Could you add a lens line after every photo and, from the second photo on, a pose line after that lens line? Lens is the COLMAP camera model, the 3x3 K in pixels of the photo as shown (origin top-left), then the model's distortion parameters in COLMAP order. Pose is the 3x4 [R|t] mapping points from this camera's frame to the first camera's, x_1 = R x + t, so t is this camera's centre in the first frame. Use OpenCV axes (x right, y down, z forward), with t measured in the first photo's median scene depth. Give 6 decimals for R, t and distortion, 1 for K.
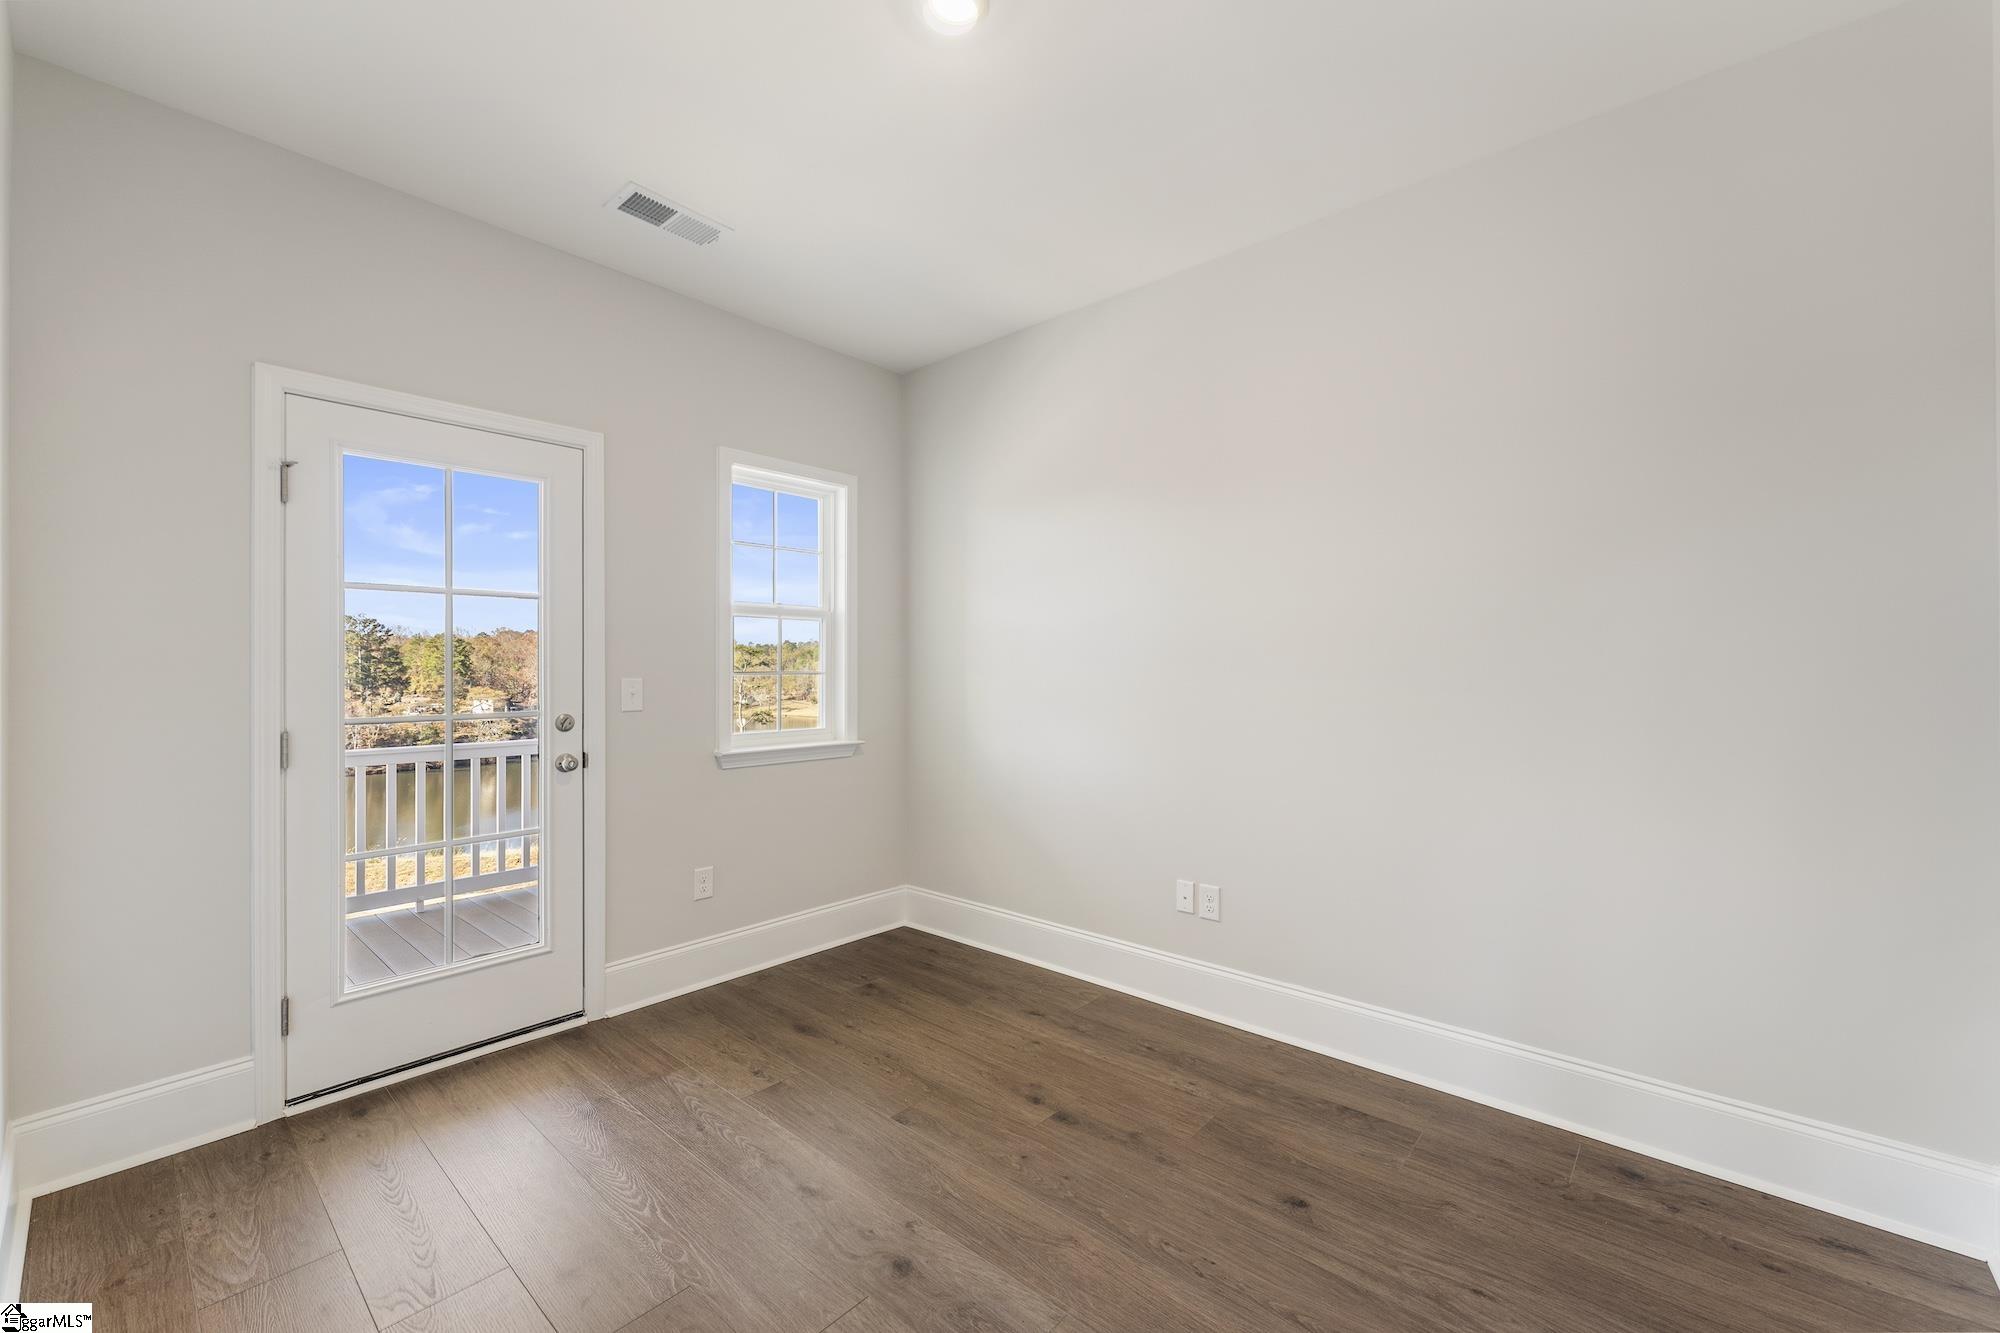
lens RADIAL K [[823.5, 0, 1004.3], [0, 823.5, 668.4], [0, 0, 1]] dist [0.002830, 0.000076]
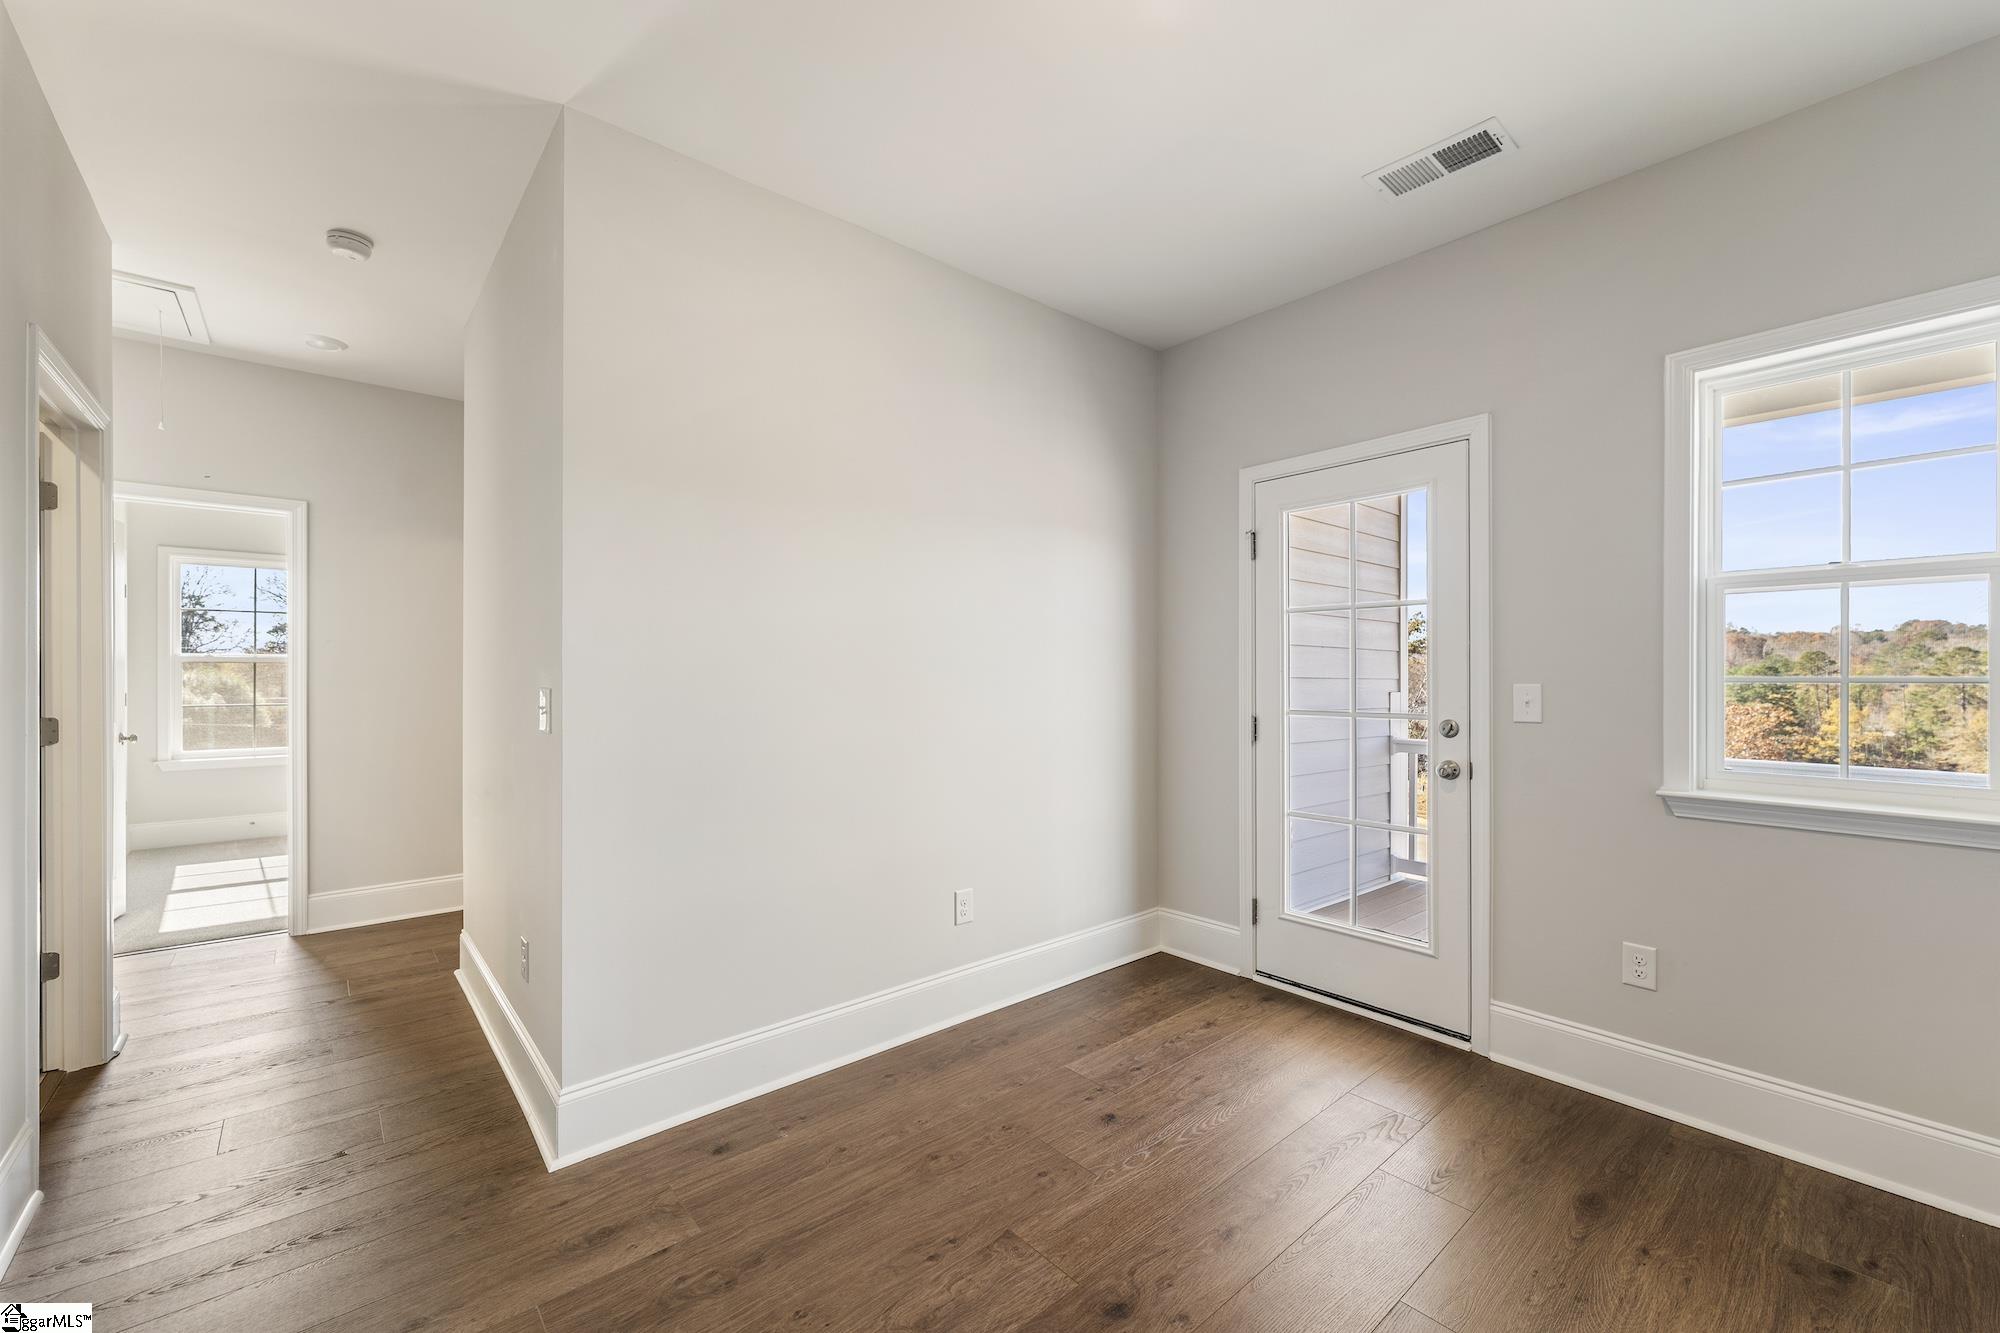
lens RADIAL K [[823.5, 0, 996.3], [0, 823.5, 674.9], [0, 0, 1]] dist [0.002830, 0.000076]
pose [[-0.167332, 0.003112, -0.985896, 0.507907], [0.003186, 0.999992, 0.002616, -0.001451], [0.985895, -0.002703, -0.167340, 0.630239]]
